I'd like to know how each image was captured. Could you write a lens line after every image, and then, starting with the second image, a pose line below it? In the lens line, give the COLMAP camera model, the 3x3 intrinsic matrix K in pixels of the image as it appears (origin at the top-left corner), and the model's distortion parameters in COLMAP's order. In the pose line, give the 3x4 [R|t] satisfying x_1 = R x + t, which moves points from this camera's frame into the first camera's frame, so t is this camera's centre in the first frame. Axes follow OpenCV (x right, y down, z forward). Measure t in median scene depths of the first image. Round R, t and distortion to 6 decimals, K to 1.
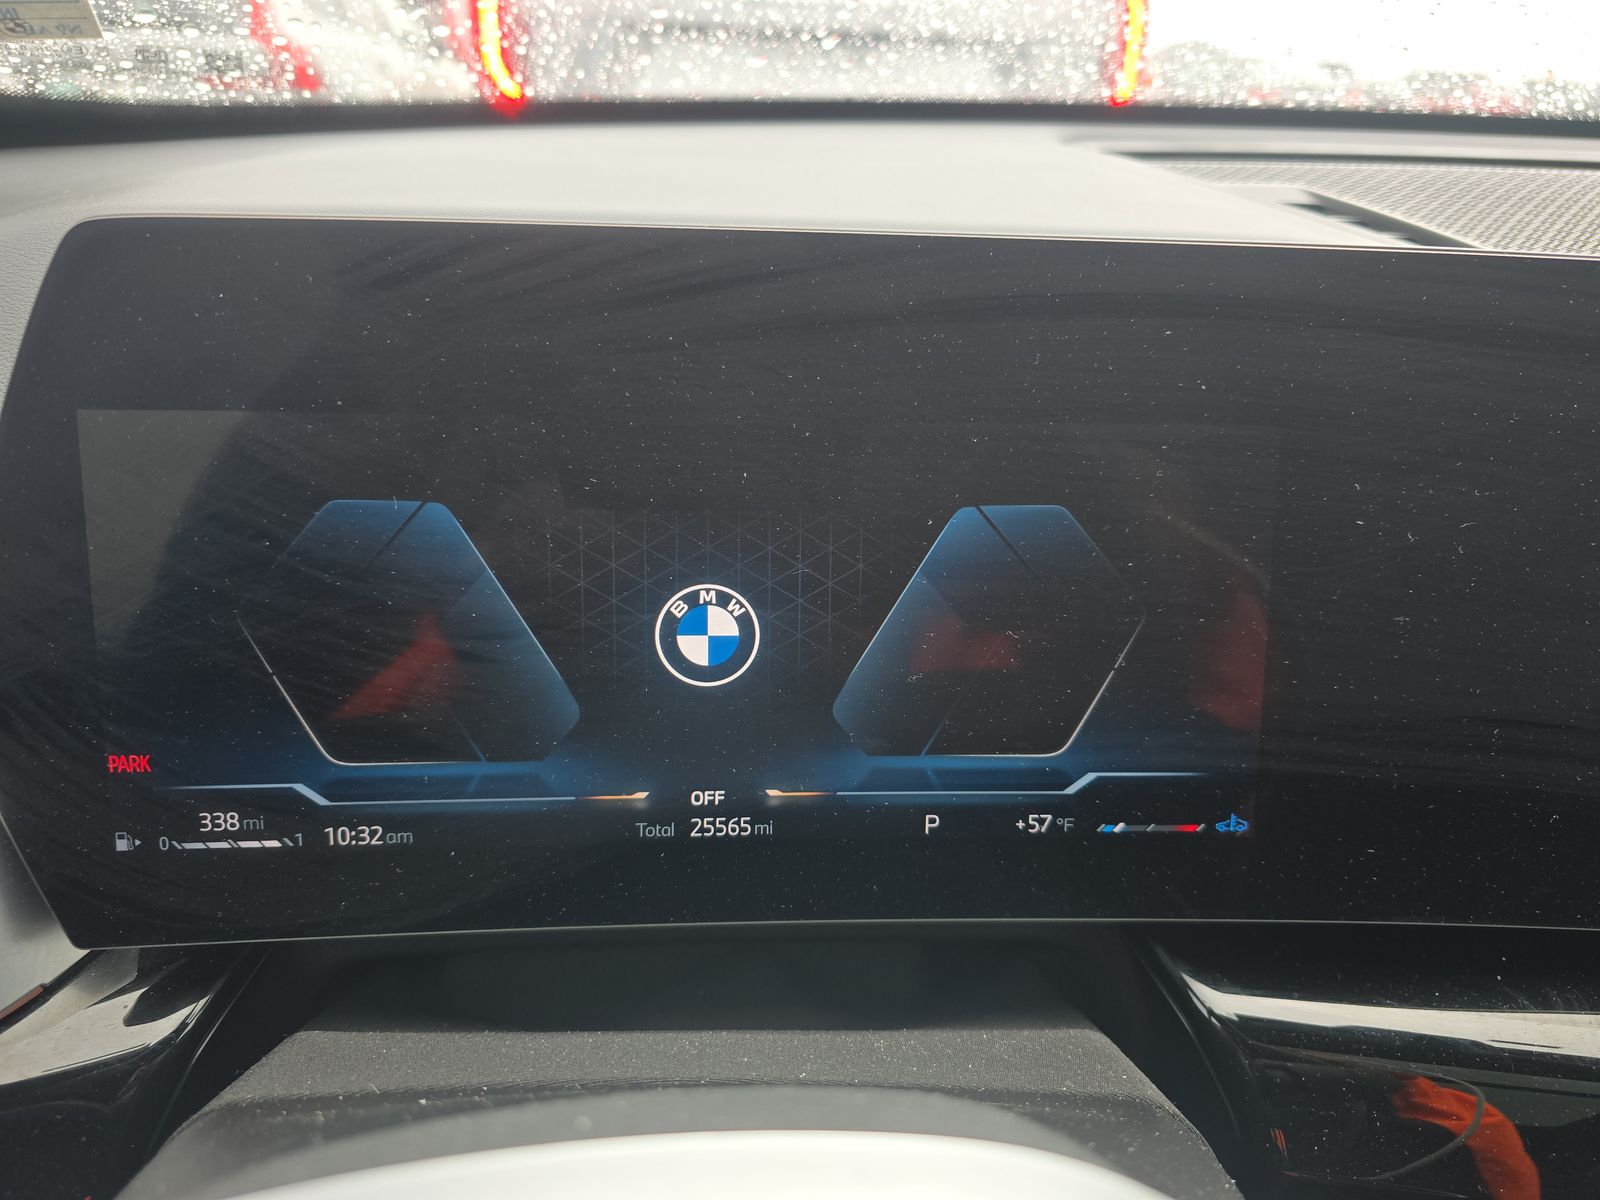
lens RADIAL K [[1073.0, 0, 805.3], [0, 1073.0, 588.5], [0, 0, 1]] dist [0.031819, -0.006394]
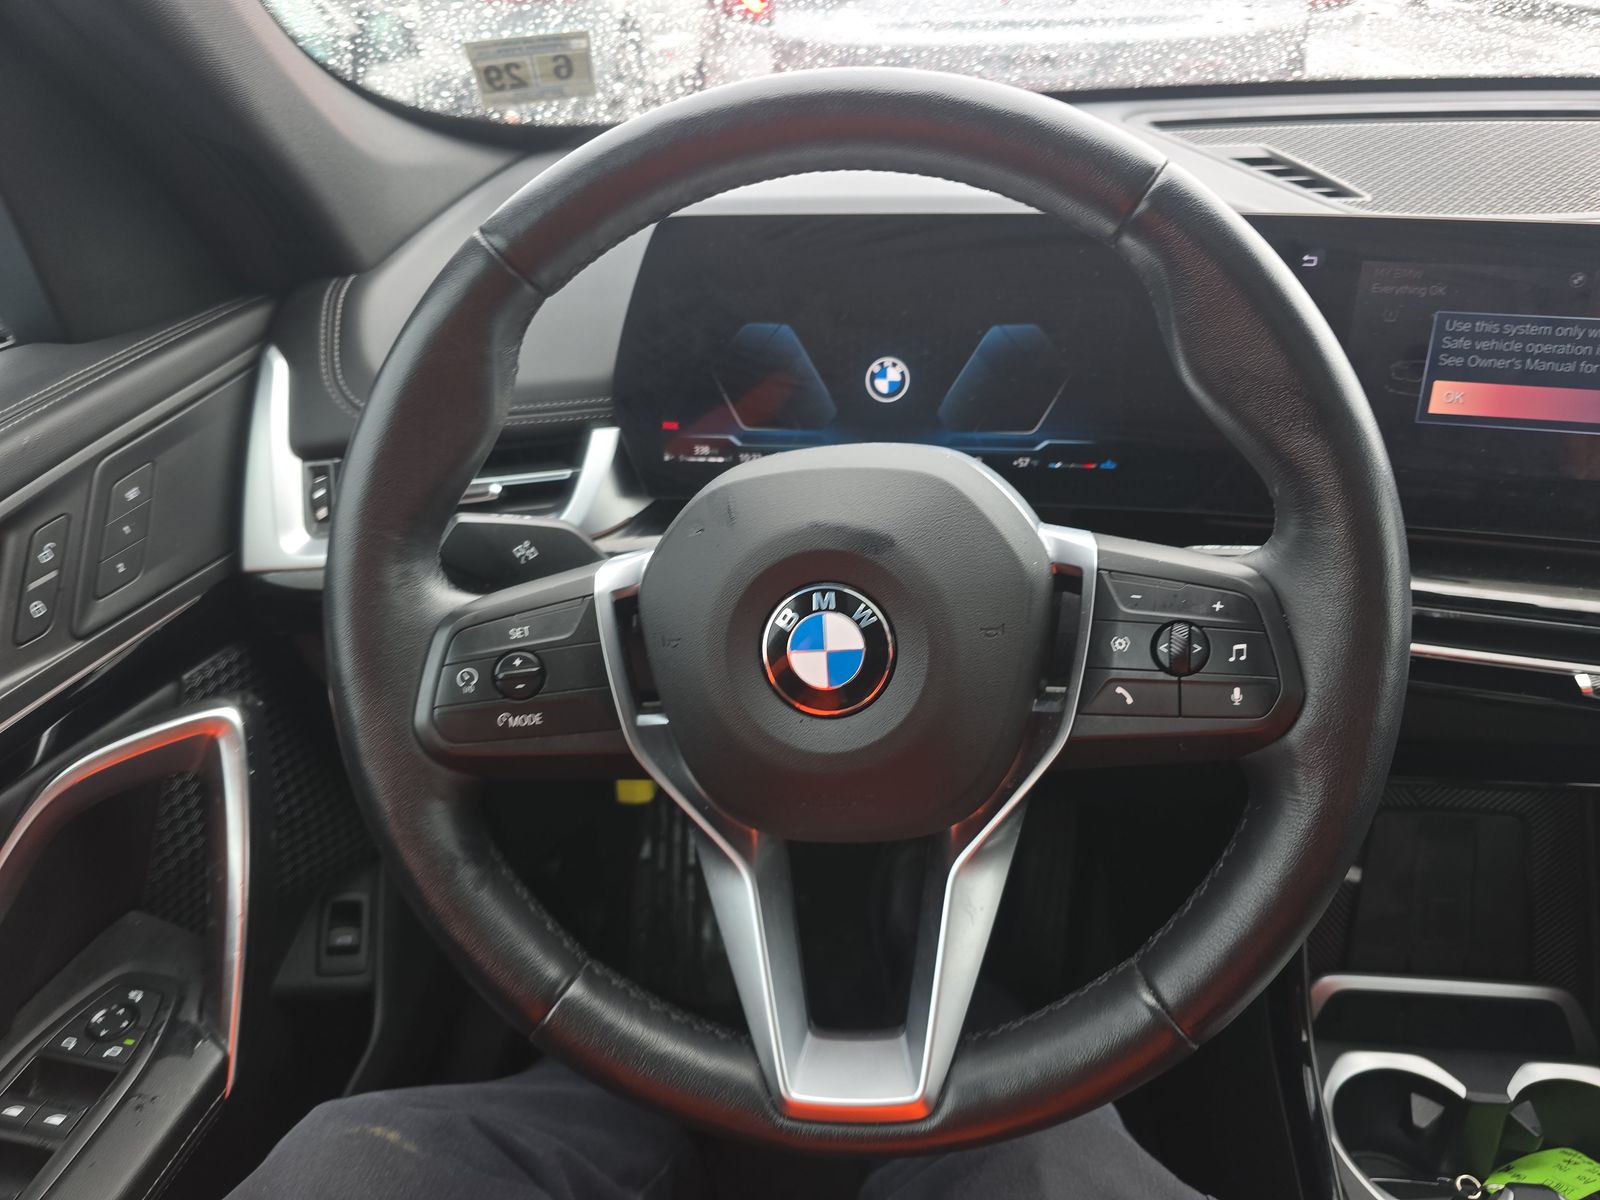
lens RADIAL K [[1073.0, 0, 807.9], [0, 1073.0, 599.5], [0, 0, 1]] dist [0.031819, -0.006394]
pose [[0.980365, 0.043294, -0.192381, 0.225265], [-0.022162, 0.993610, 0.110670, 0.273580], [0.195943, -0.104234, 0.975060, -1.491735]]
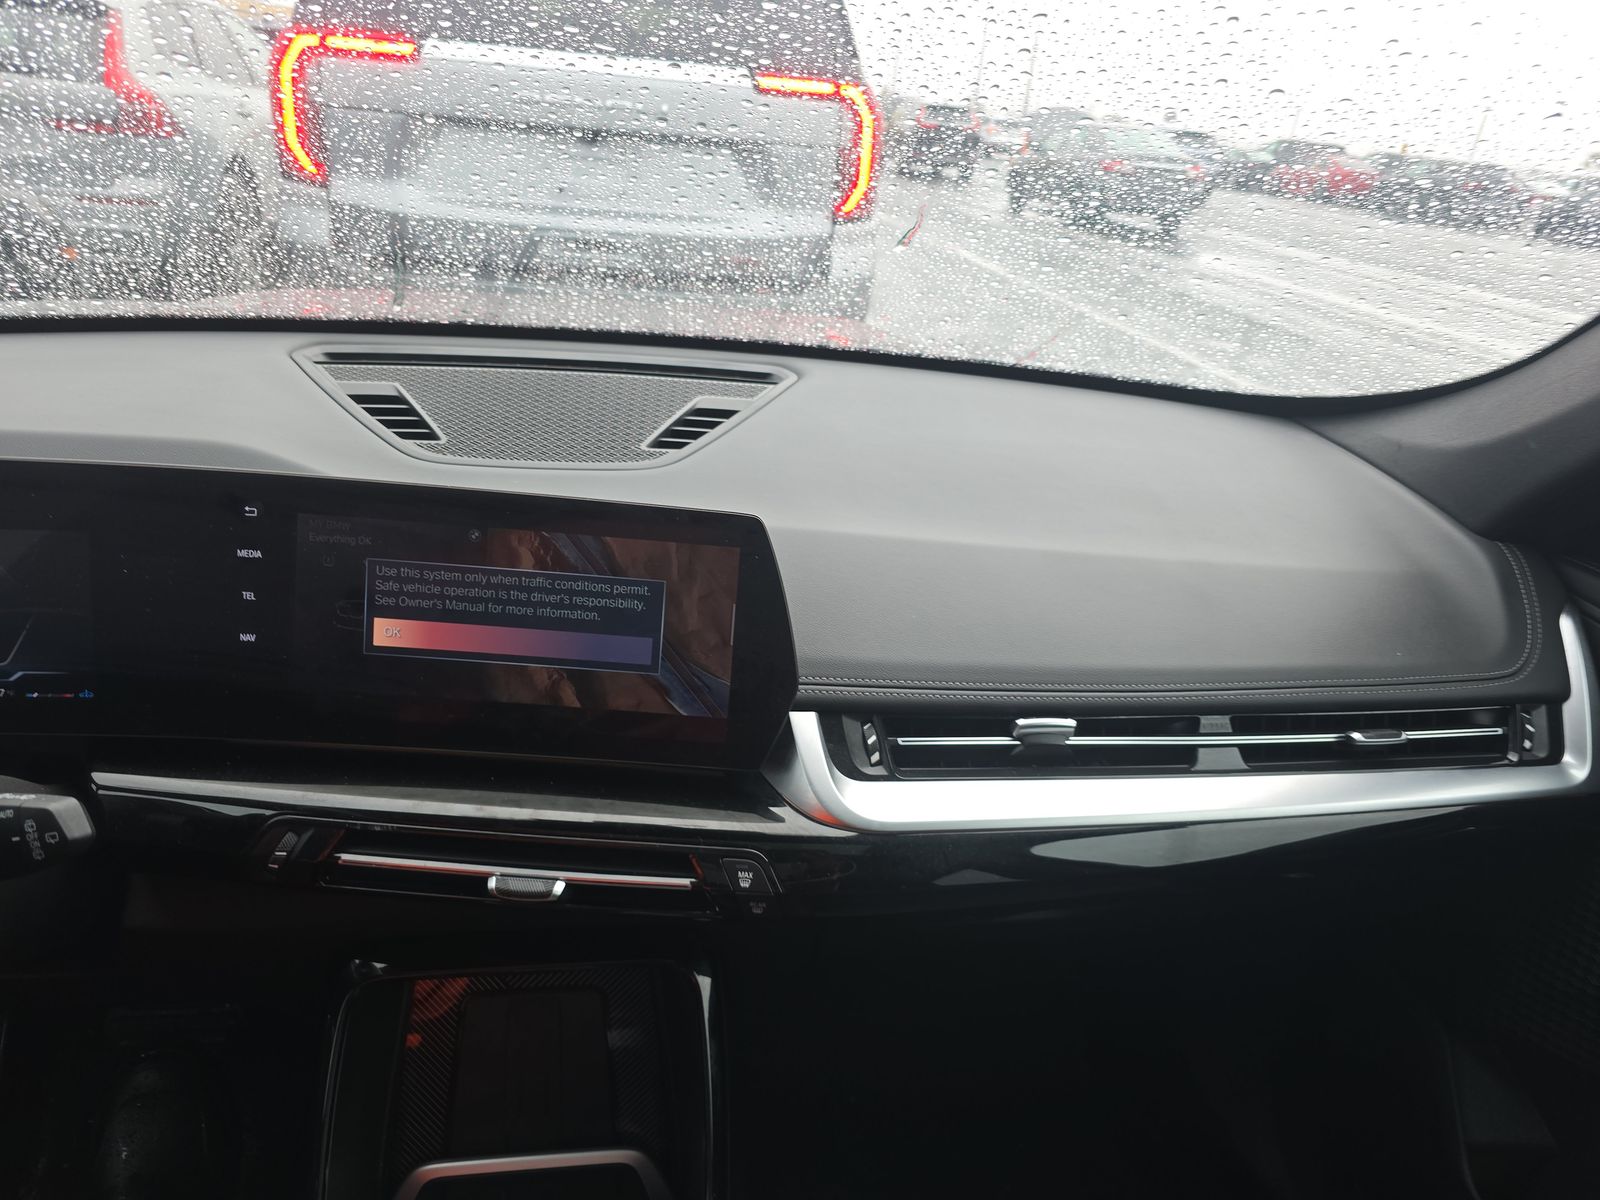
lens RADIAL K [[1073.0, 0, 803.6], [0, 1073.0, 611.1], [0, 0, 1]] dist [0.031819, -0.006394]
pose [[0.999172, 0.012079, 0.038851, 1.976613], [-0.011873, 0.999914, -0.005518, 0.026799], [-0.038914, 0.005053, 0.999230, -1.561017]]
